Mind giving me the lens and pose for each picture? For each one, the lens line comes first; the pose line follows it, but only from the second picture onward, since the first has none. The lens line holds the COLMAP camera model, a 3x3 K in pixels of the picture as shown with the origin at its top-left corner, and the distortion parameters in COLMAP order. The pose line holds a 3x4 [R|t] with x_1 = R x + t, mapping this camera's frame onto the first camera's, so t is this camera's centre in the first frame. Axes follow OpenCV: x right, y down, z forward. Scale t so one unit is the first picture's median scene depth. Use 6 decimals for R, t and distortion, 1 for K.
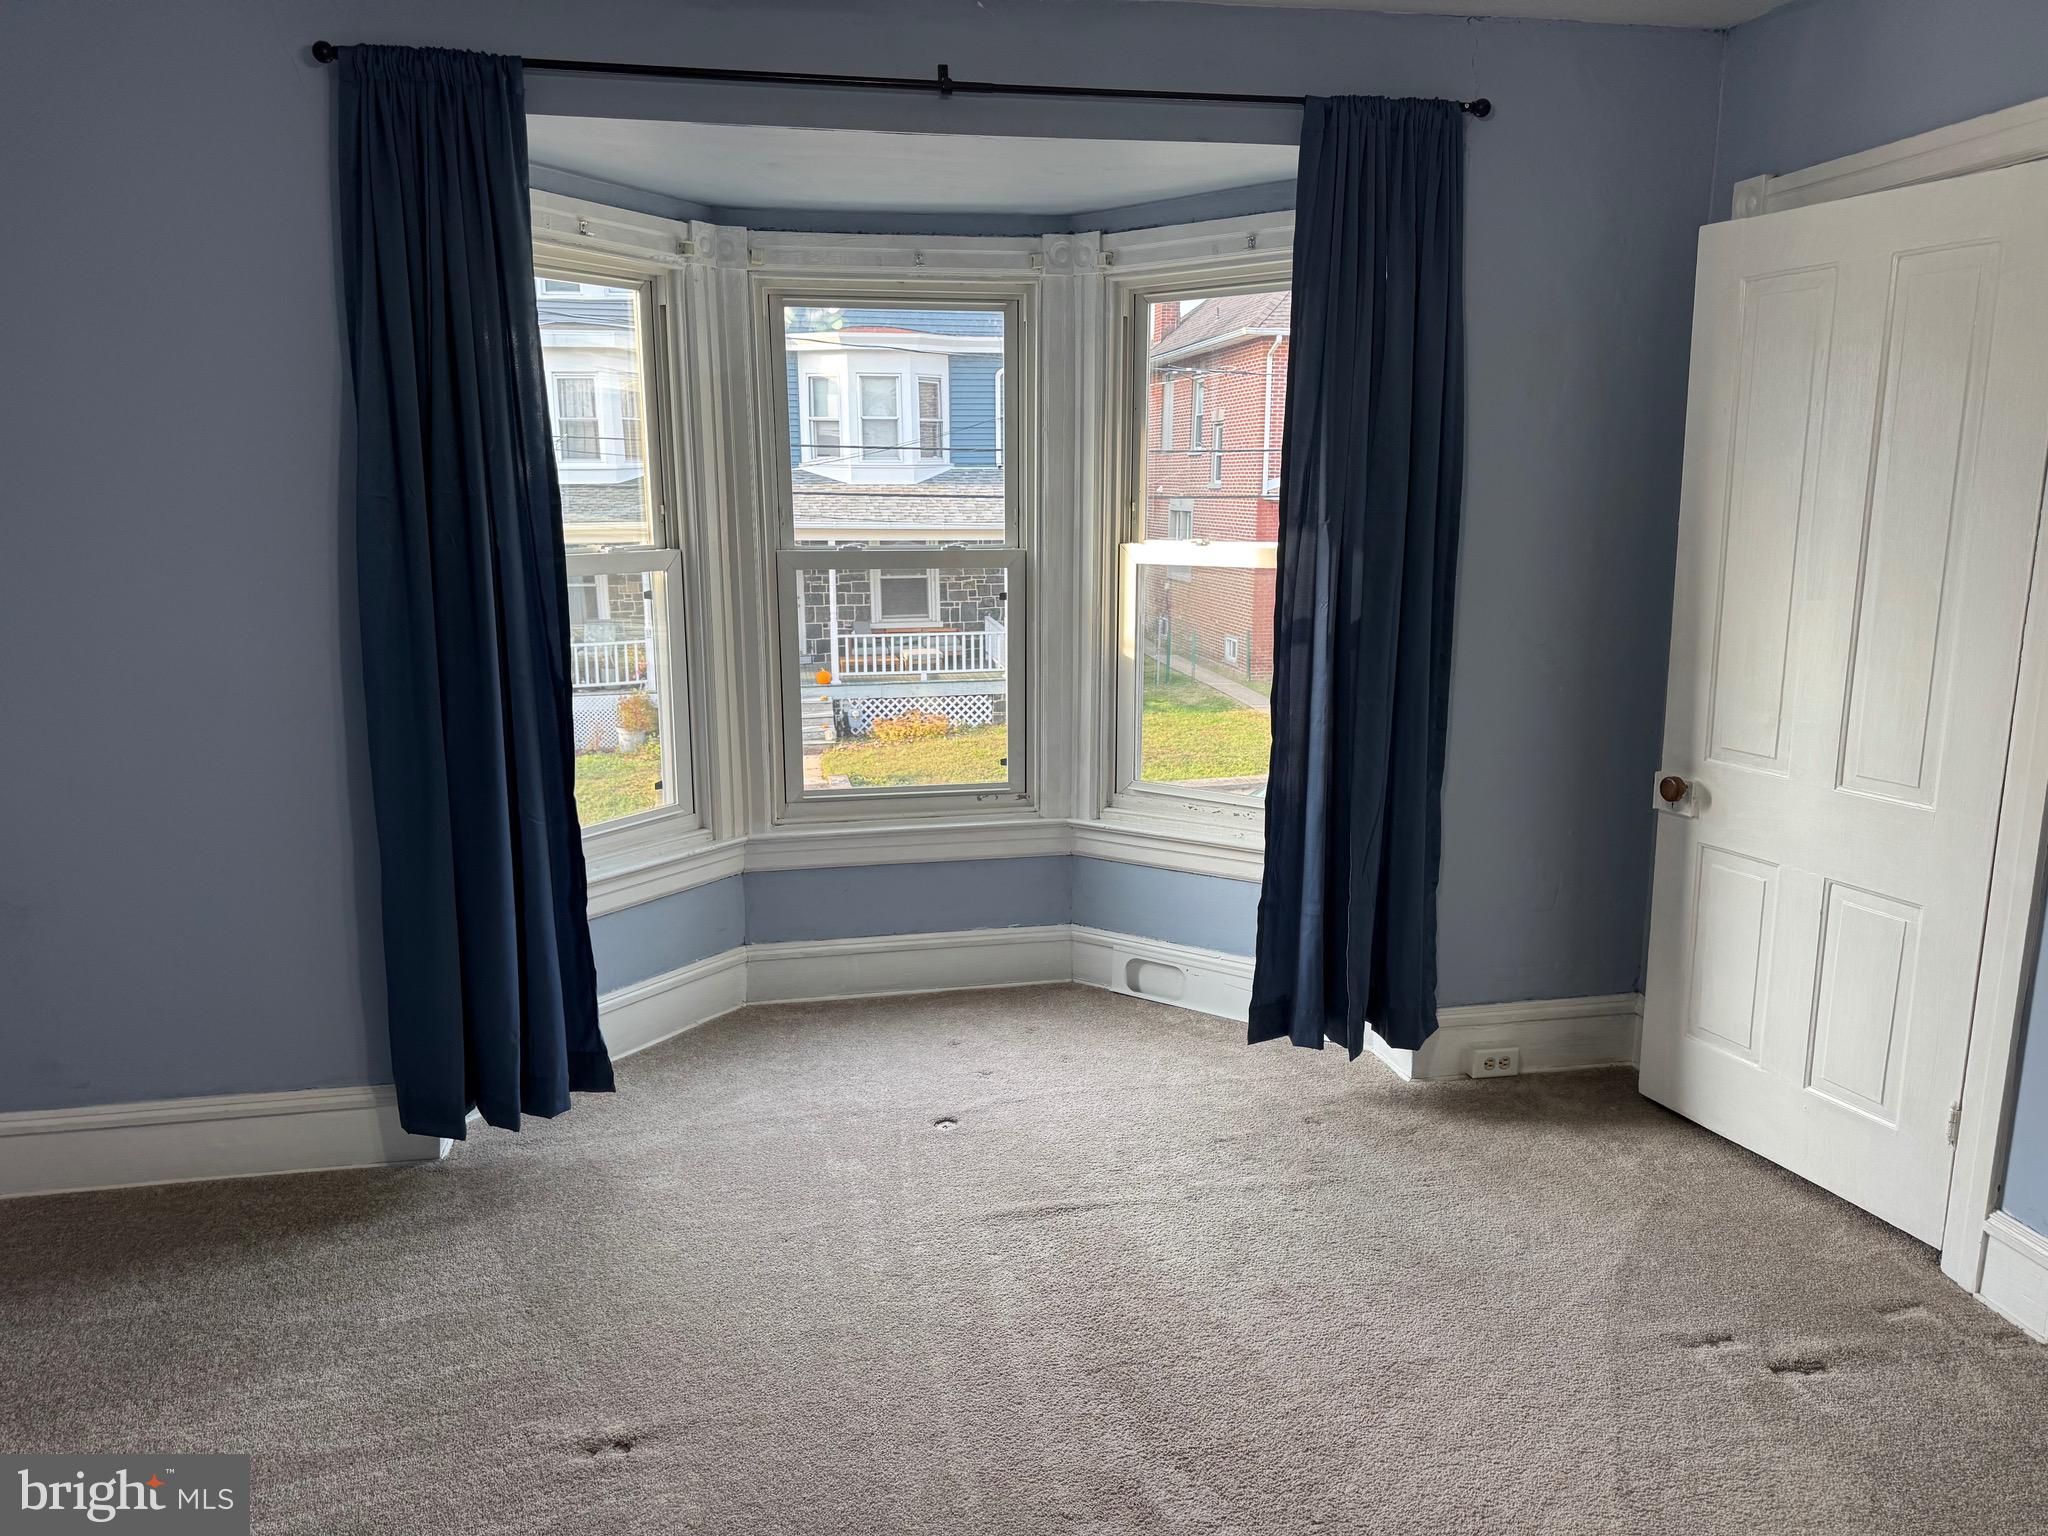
lens RADIAL K [[1457.3, 0, 1024.0], [0, 1457.3, 768.0], [0, 0, 1]] dist [0.093771, -0.134924]
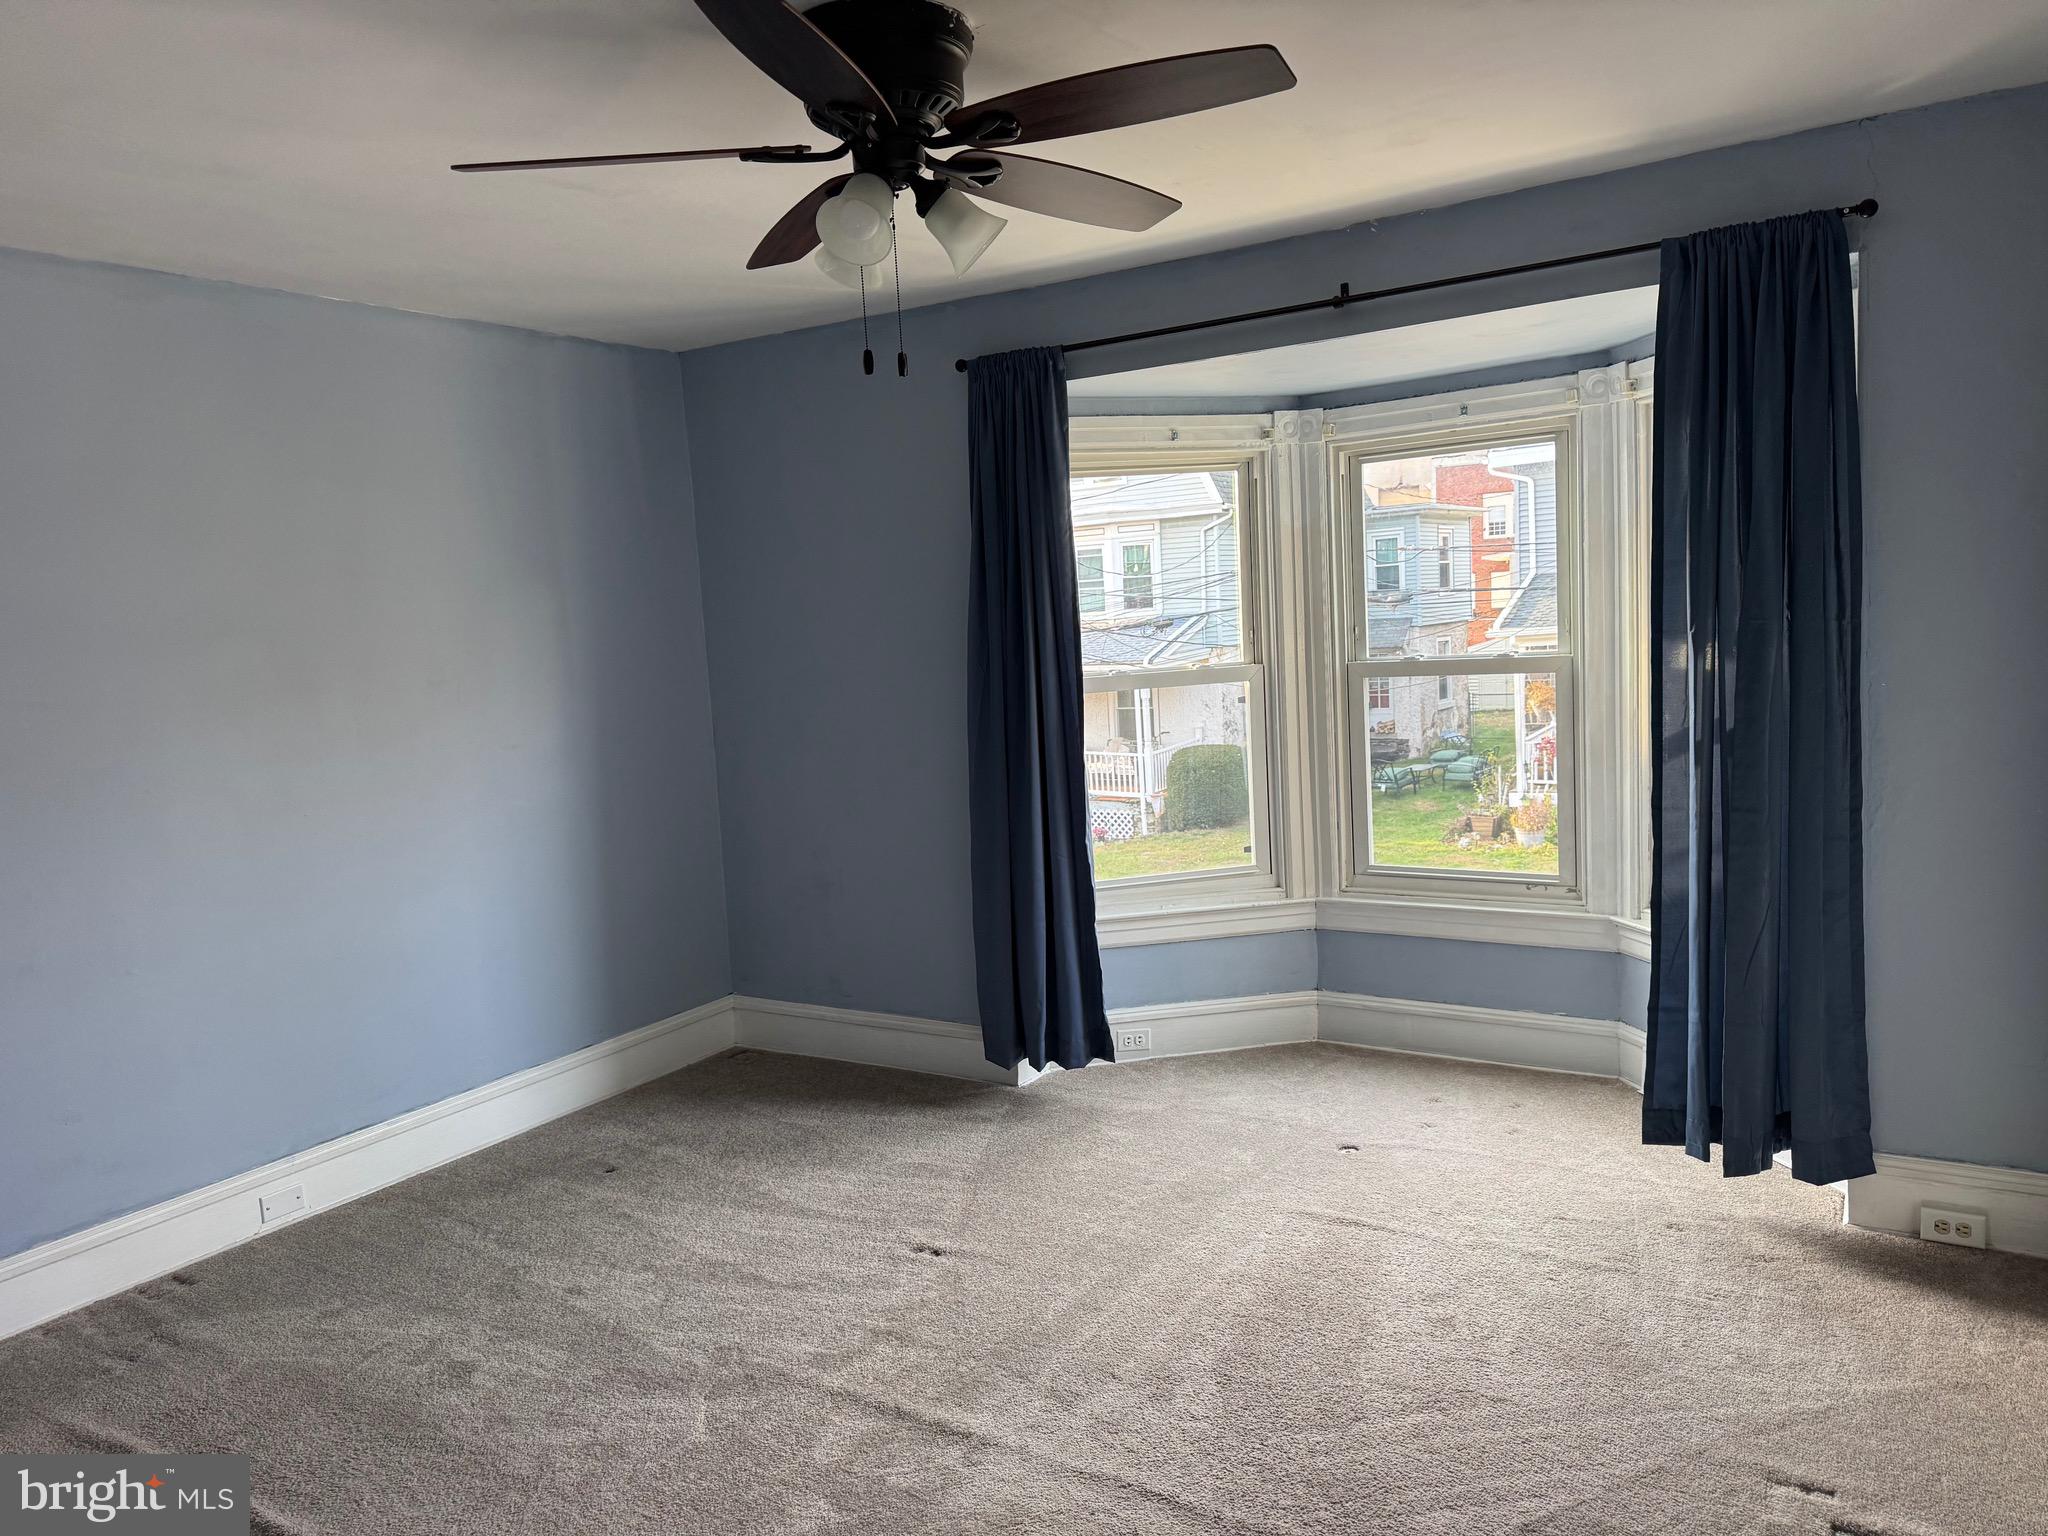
lens RADIAL K [[1457.3, 0, 1024.0], [0, 1457.3, 768.0], [0, 0, 1]] dist [0.093771, -0.134924]
pose [[0.716891, 0.035594, -0.696276, 0.520185], [-0.081650, 0.996110, -0.033146, -0.000733], [0.692388, 0.080613, 0.717008, -0.045797]]
